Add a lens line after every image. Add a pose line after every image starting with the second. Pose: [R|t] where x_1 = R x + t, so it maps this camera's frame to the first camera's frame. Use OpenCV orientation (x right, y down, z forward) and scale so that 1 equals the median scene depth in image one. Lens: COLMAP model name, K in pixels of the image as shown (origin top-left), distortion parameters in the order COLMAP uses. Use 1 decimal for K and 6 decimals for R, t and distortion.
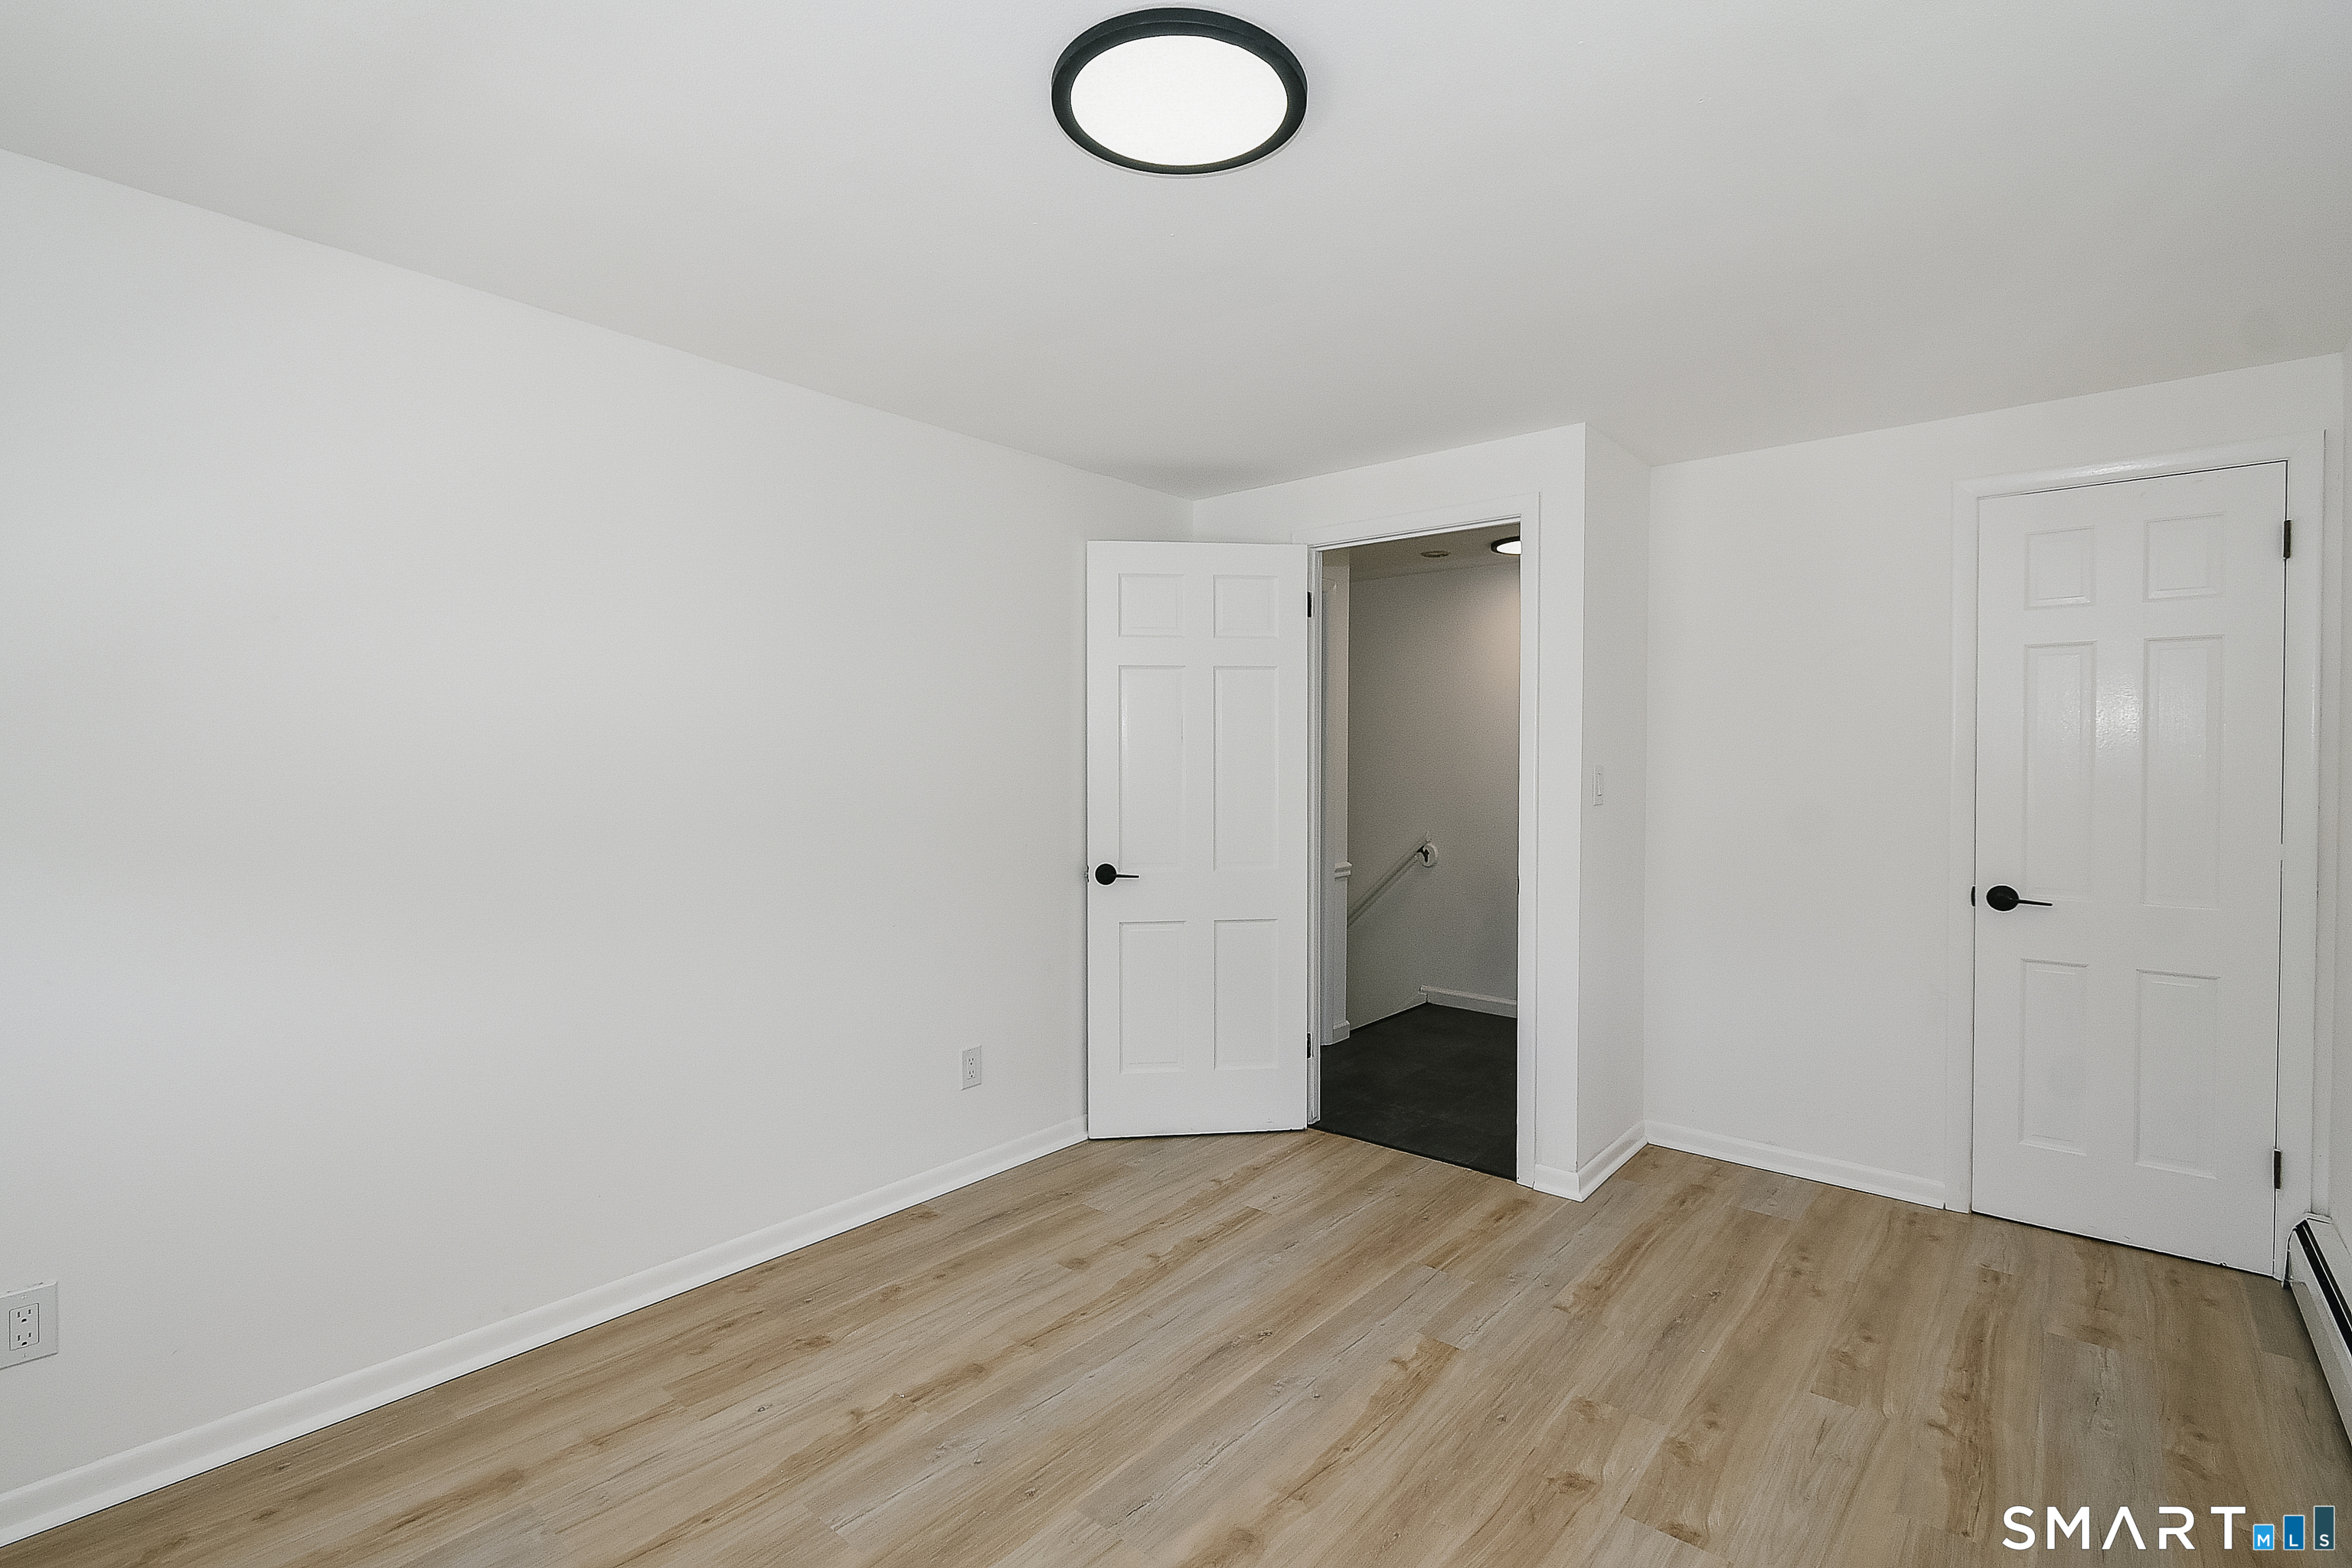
lens RADIAL K [[1029.8, 0, 1167.2], [0, 1029.8, 778.3], [0, 0, 1]] dist [0.010649, -0.005904]
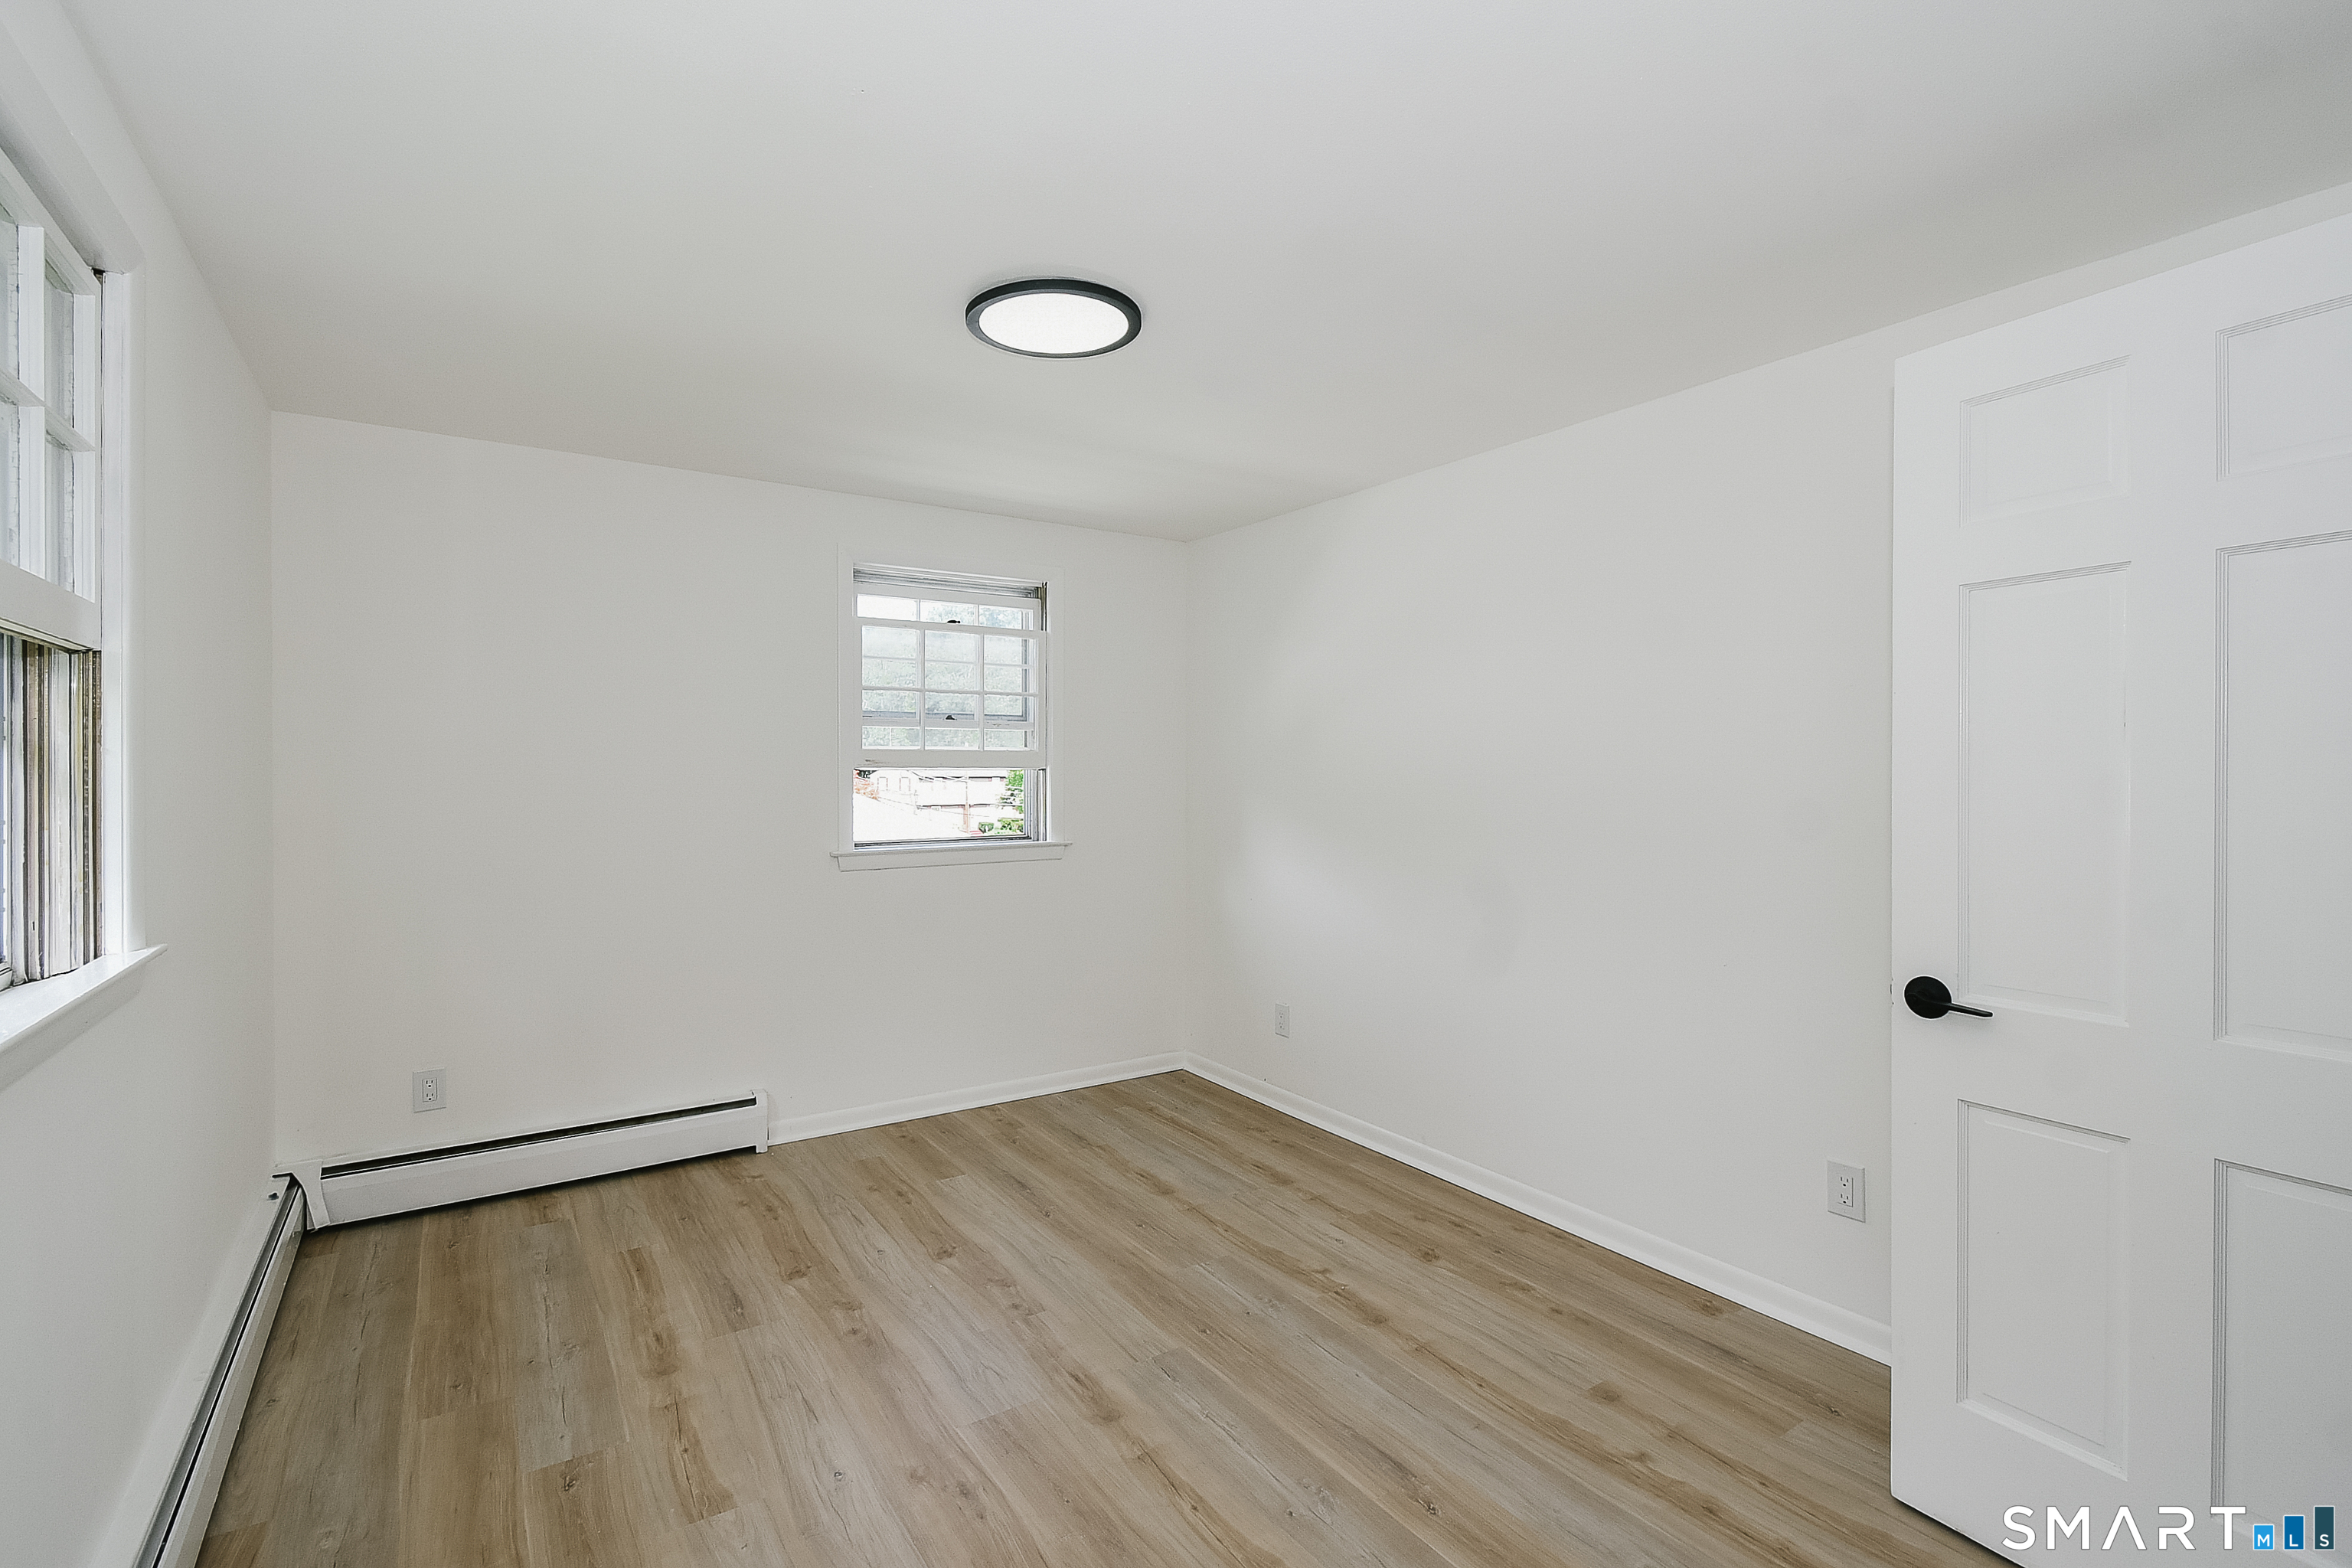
lens RADIAL K [[1029.8, 0, 1167.2], [0, 1029.8, 778.3], [0, 0, 1]] dist [0.010649, -0.005904]
pose [[-0.243601, 0.002203, -0.969873, 0.963667], [-0.017852, 0.999818, 0.006755, -0.013363], [0.969711, 0.018960, -0.243517, 1.059264]]
